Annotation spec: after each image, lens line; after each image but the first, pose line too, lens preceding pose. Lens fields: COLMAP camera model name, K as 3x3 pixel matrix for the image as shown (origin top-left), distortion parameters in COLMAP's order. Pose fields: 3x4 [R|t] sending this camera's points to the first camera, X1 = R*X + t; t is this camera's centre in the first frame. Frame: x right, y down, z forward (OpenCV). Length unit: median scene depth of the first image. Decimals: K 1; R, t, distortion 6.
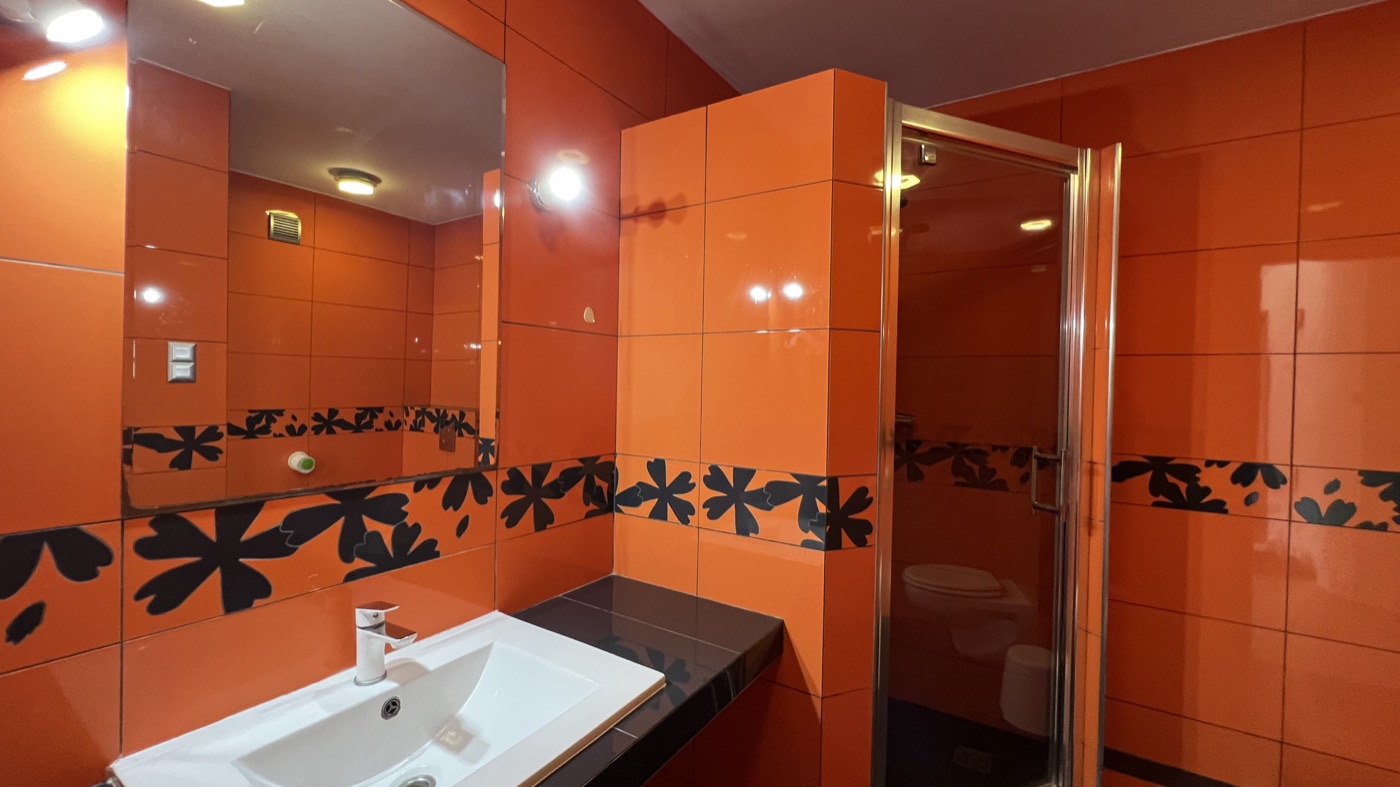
lens RADIAL K [[559.5, 0, 697.3], [0, 559.5, 389.4], [0, 0, 1]] dist [-0.002170, 0.000490]
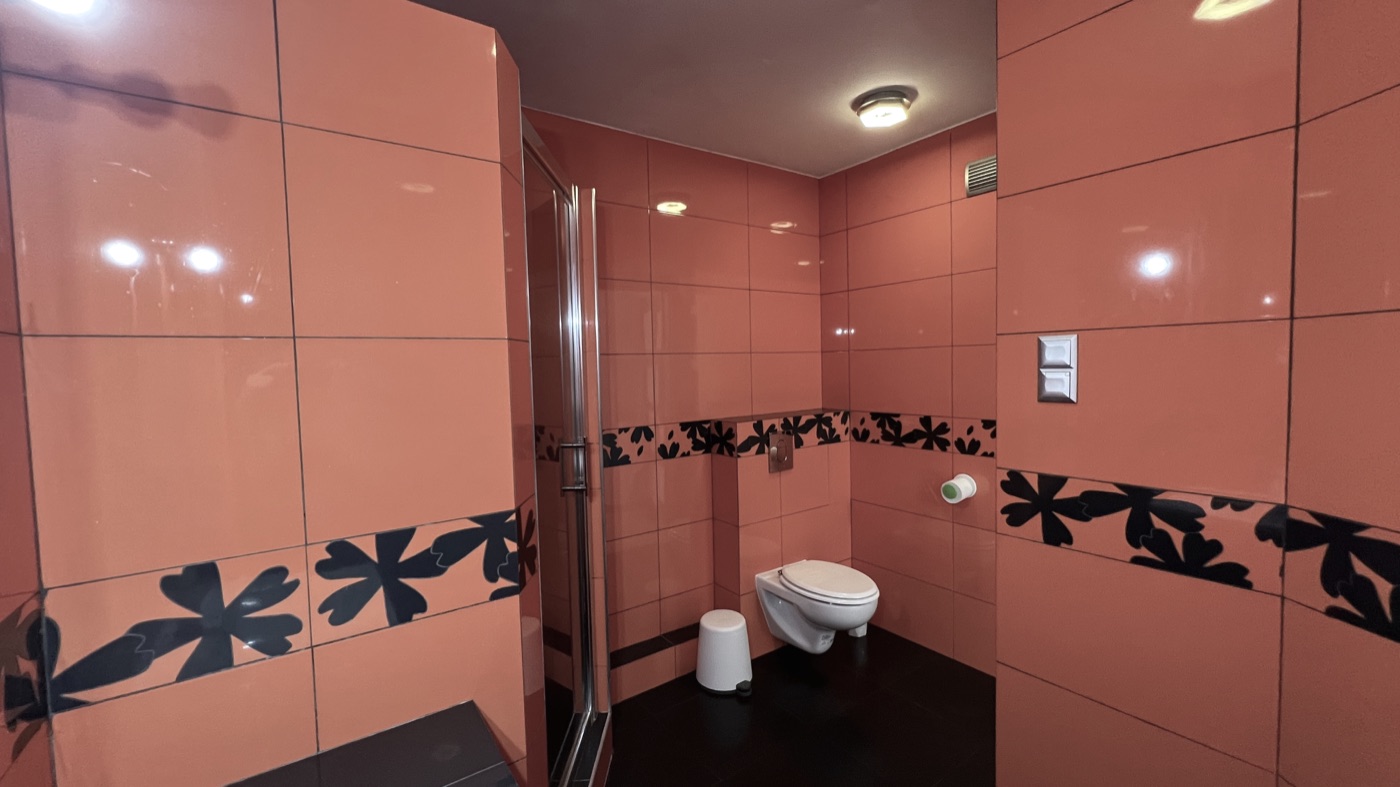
lens RADIAL K [[559.8, 0, 696.1], [0, 559.8, 390.8], [0, 0, 1]] dist [-0.002208, 0.000541]
pose [[0.365316, -0.073009, 0.928016, -0.408969], [0.042447, 0.997189, 0.061742, -0.061661], [-0.929915, 0.016836, 0.367388, 0.369538]]
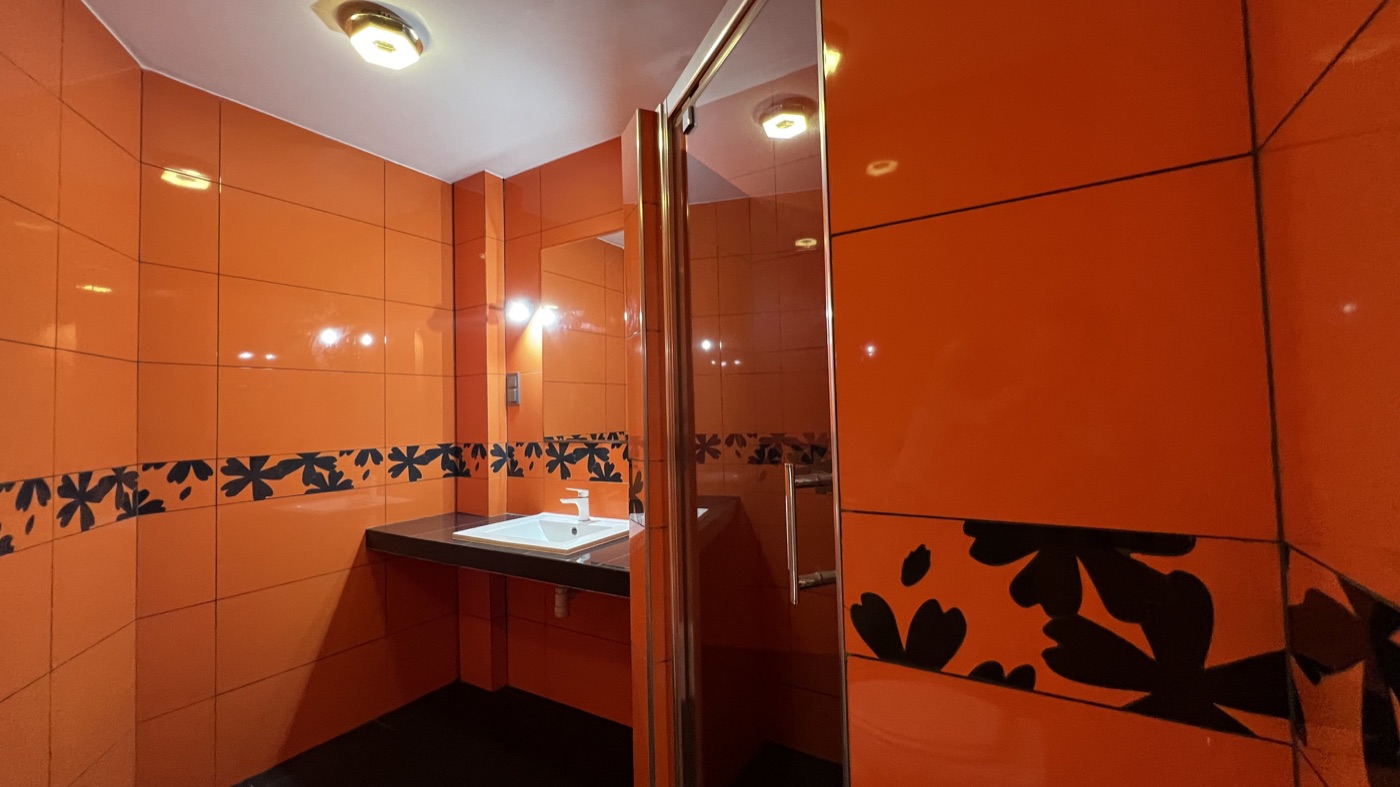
lens RADIAL K [[559.8, 0, 696.1], [0, 559.8, 390.8], [0, 0, 1]] dist [-0.002208, 0.000541]
pose [[0.020749, -0.063210, -0.997785, 1.312876], [0.014648, 0.997911, -0.062914, 0.078641], [0.999677, -0.013310, 0.021631, 0.999699]]
